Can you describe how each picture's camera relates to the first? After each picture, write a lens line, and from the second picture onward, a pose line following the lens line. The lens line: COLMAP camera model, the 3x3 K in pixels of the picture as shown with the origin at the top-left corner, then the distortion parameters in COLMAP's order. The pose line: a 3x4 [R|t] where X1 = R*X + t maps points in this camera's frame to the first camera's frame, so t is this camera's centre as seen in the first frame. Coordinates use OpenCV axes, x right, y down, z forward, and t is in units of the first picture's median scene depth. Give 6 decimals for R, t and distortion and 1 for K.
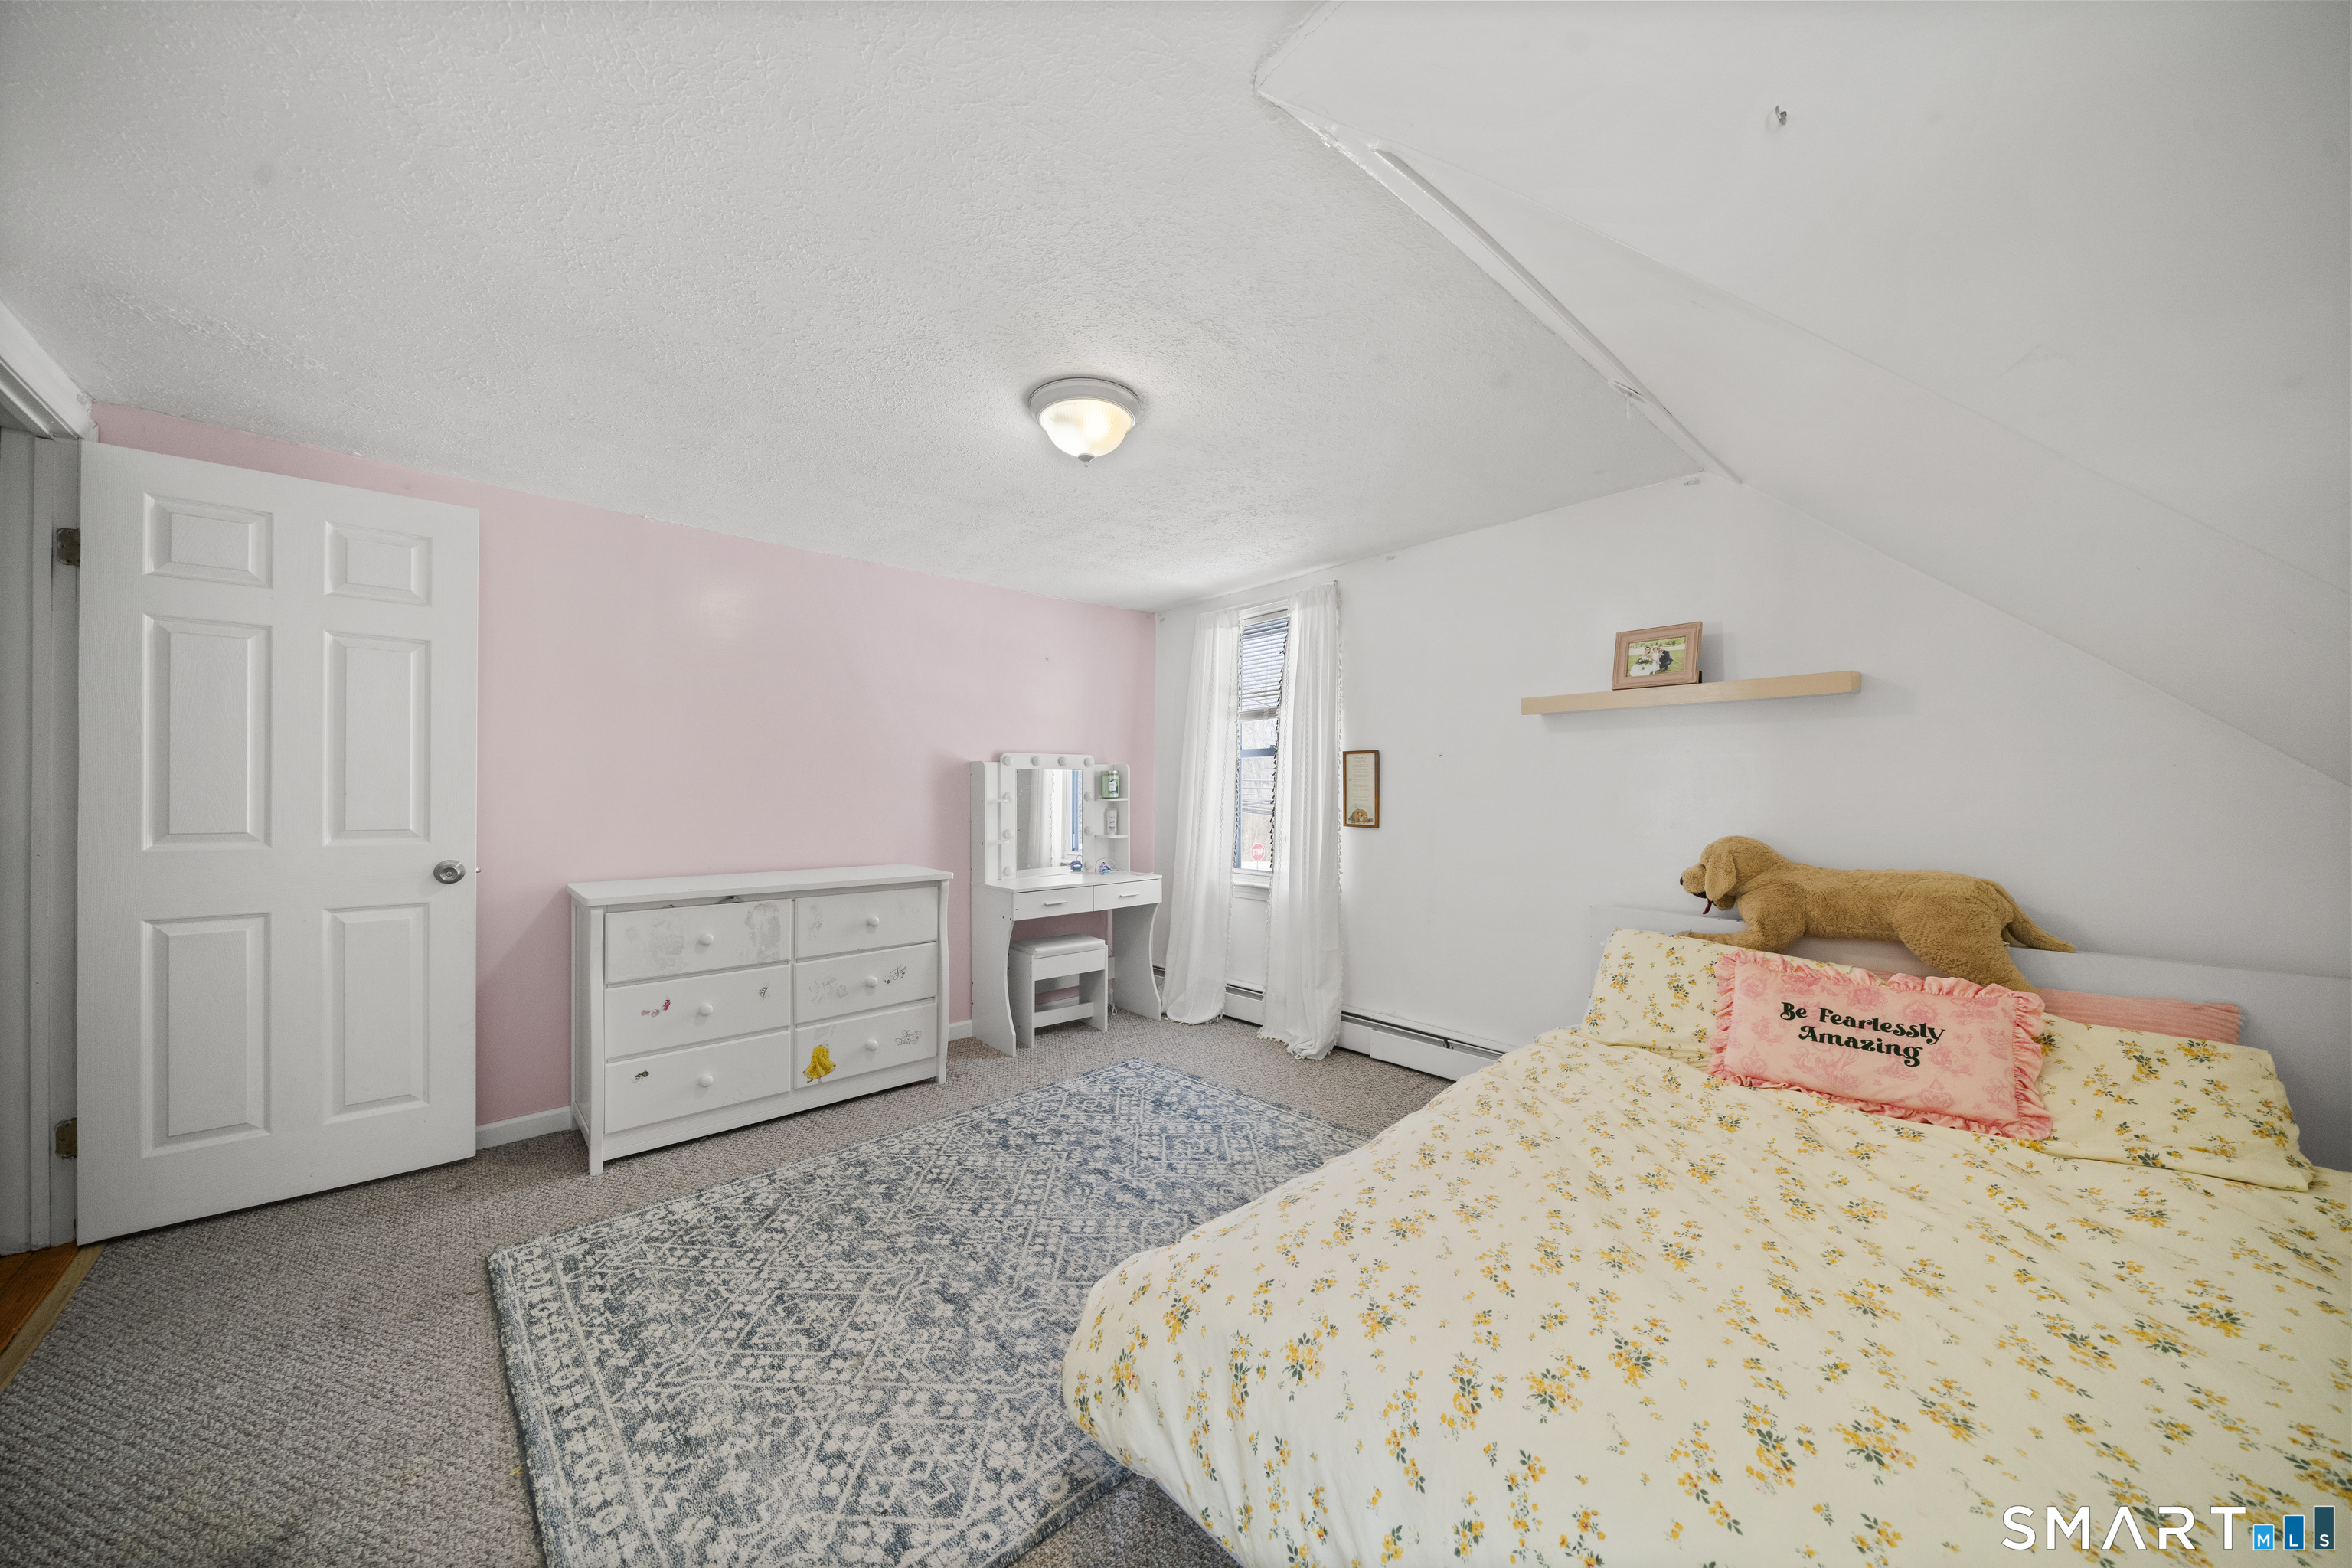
lens RADIAL K [[817.8, 0, 1183.9], [0, 817.8, 786.3], [0, 0, 1]] dist [-0.002523, -0.000025]
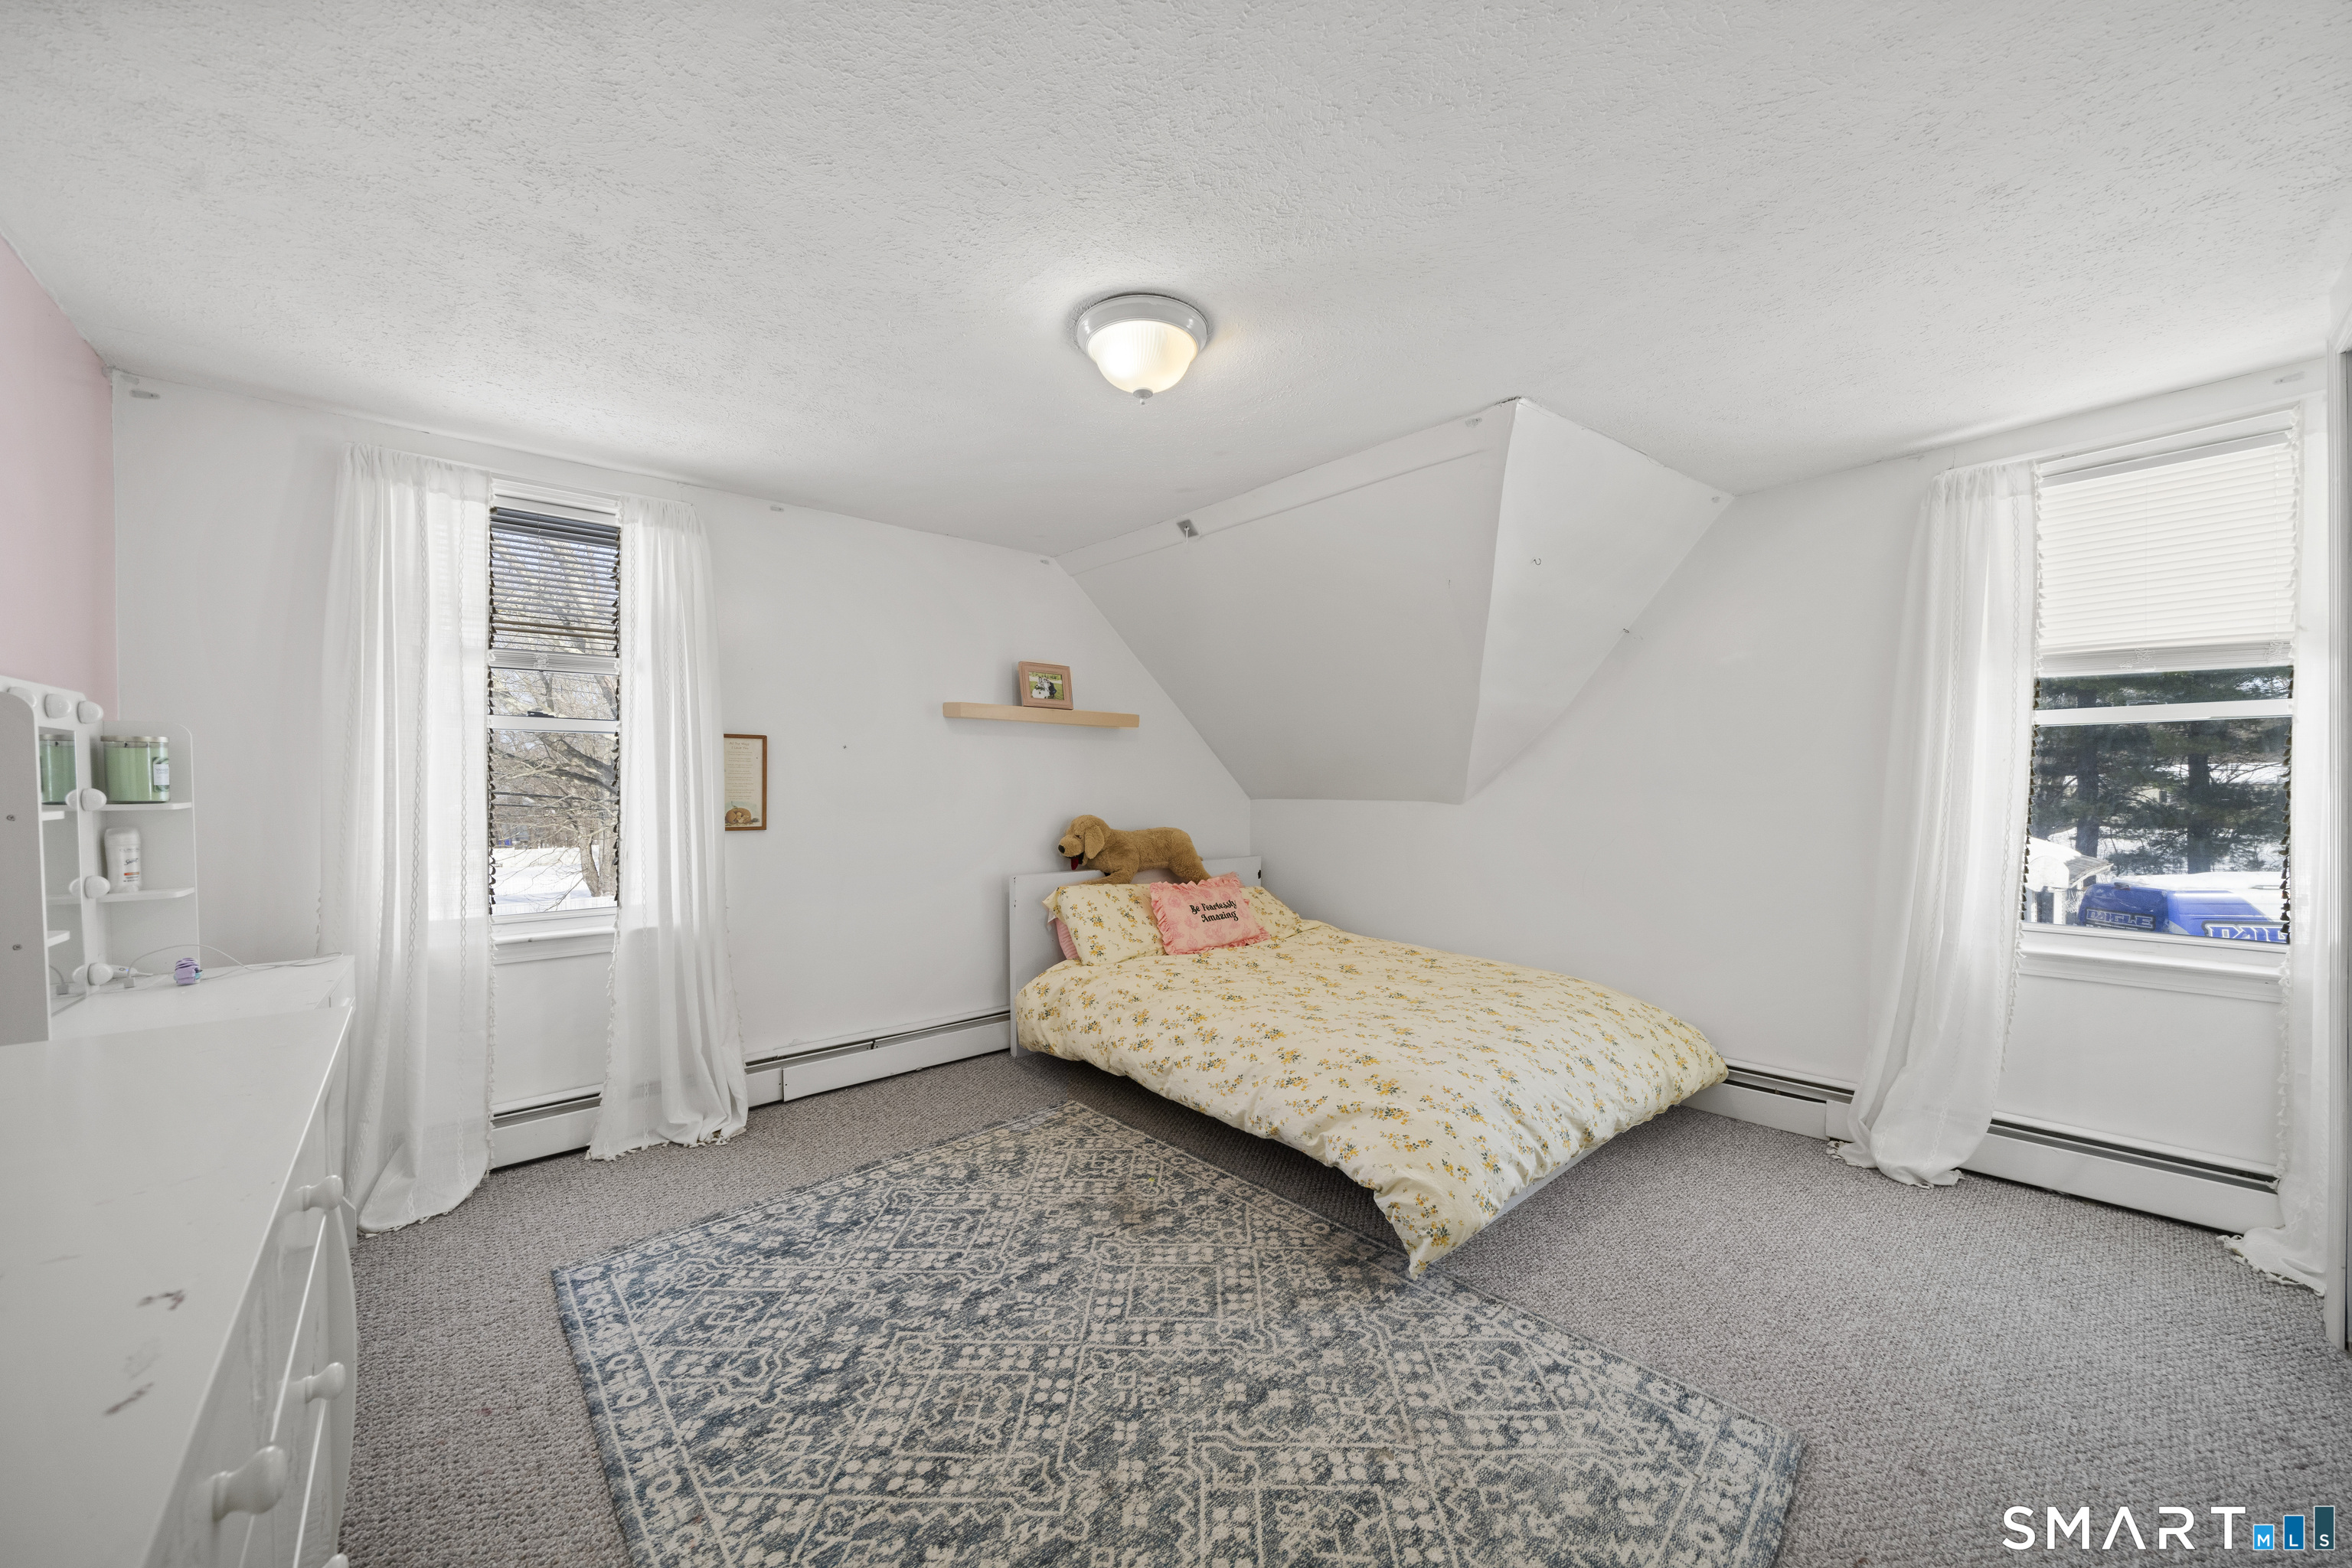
lens RADIAL K [[817.8, 0, 1182.3], [0, 817.8, 797.9], [0, 0, 1]] dist [-0.002523, -0.000025]
pose [[0.022060, -0.015771, 0.999632, -1.128090], [-0.005826, 0.999857, 0.015903, 0.006238], [-0.999740, -0.006174, 0.021965, 1.081601]]
